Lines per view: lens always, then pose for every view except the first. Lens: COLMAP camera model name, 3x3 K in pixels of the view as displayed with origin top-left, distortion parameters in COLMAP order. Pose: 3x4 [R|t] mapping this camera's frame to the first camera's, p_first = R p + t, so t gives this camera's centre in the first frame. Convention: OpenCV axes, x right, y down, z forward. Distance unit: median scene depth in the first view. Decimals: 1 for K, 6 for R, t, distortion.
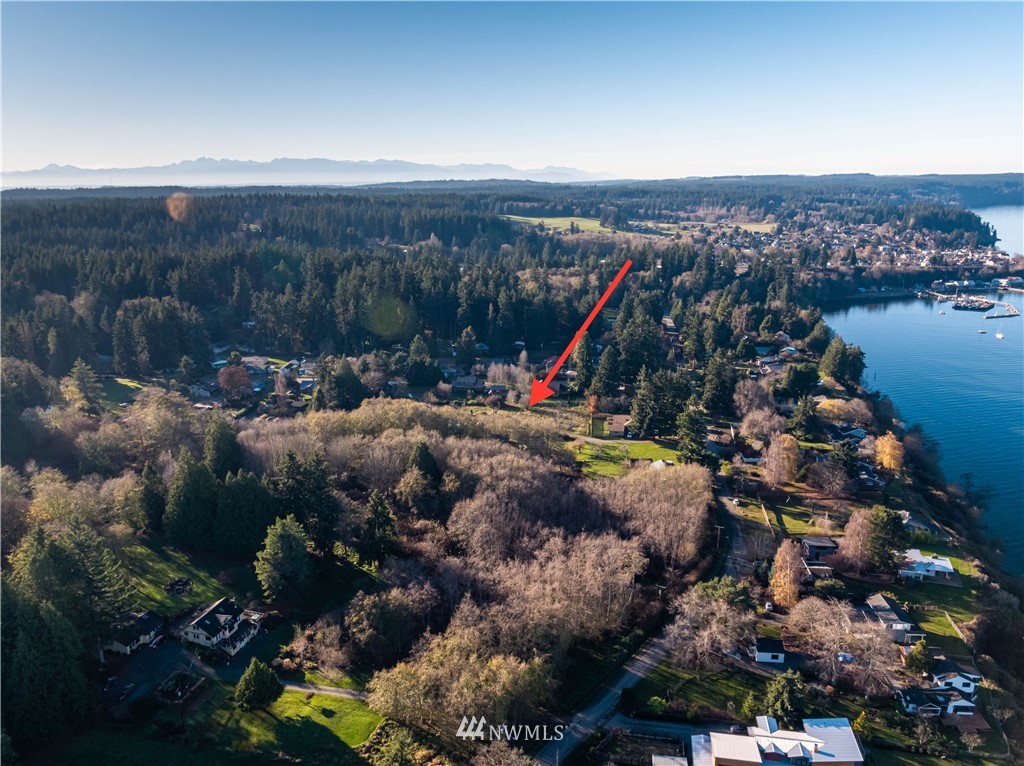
lens RADIAL K [[728.3, 0, 512.0], [0, 728.3, 383.0], [0, 0, 1]] dist [0.000937, 0.002181]
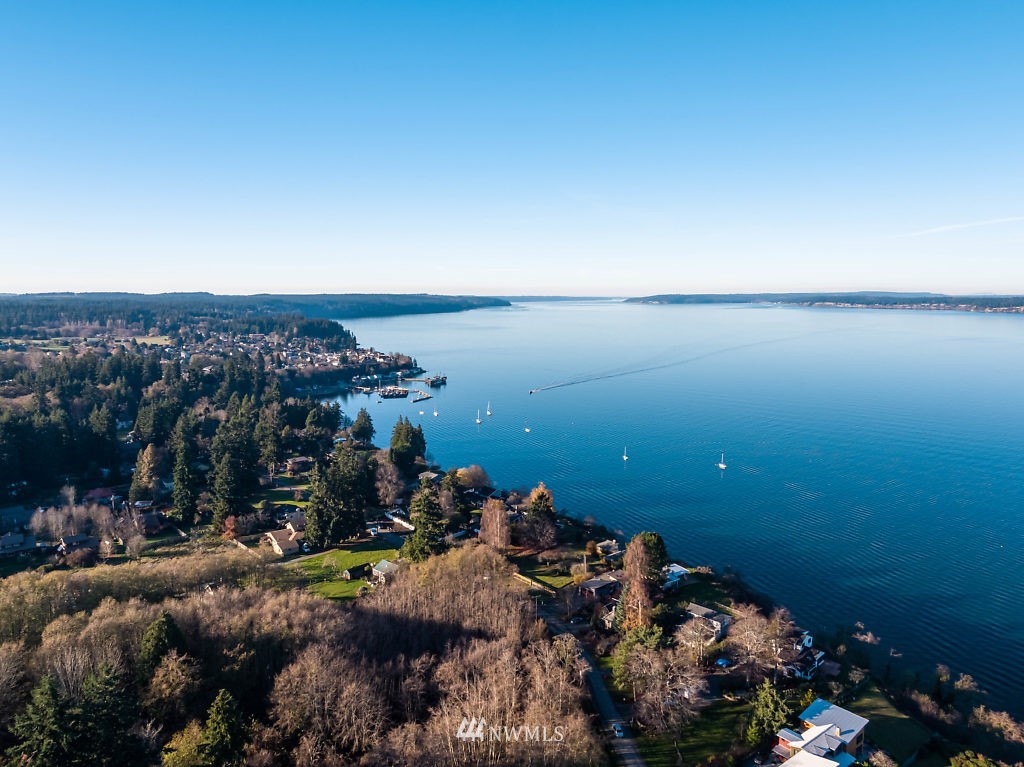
lens RADIAL K [[728.3, 0, 512.0], [0, 728.3, 383.5], [0, 0, 1]] dist [0.000937, 0.002181]
pose [[0.661950, -0.077888, 0.745490, -0.134156], [0.193869, 0.978534, -0.069908, -0.004992], [-0.724042, 0.190803, 0.662841, 0.106422]]
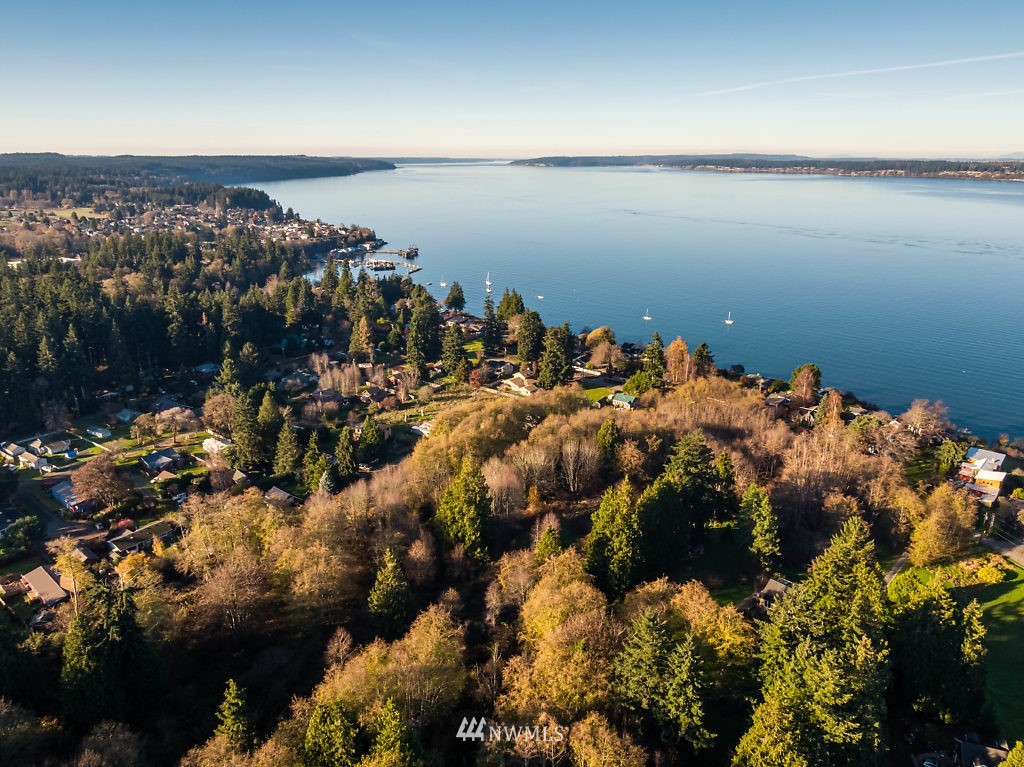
lens RADIAL K [[728.3, 0, 512.0], [0, 728.3, 383.5], [0, 0, 1]] dist [0.000937, 0.002181]
pose [[0.529920, -0.239254, 0.813598, -0.352561], [0.219037, 0.965440, 0.141241, -0.049010], [-0.819272, 0.103362, 0.564011, 0.184979]]
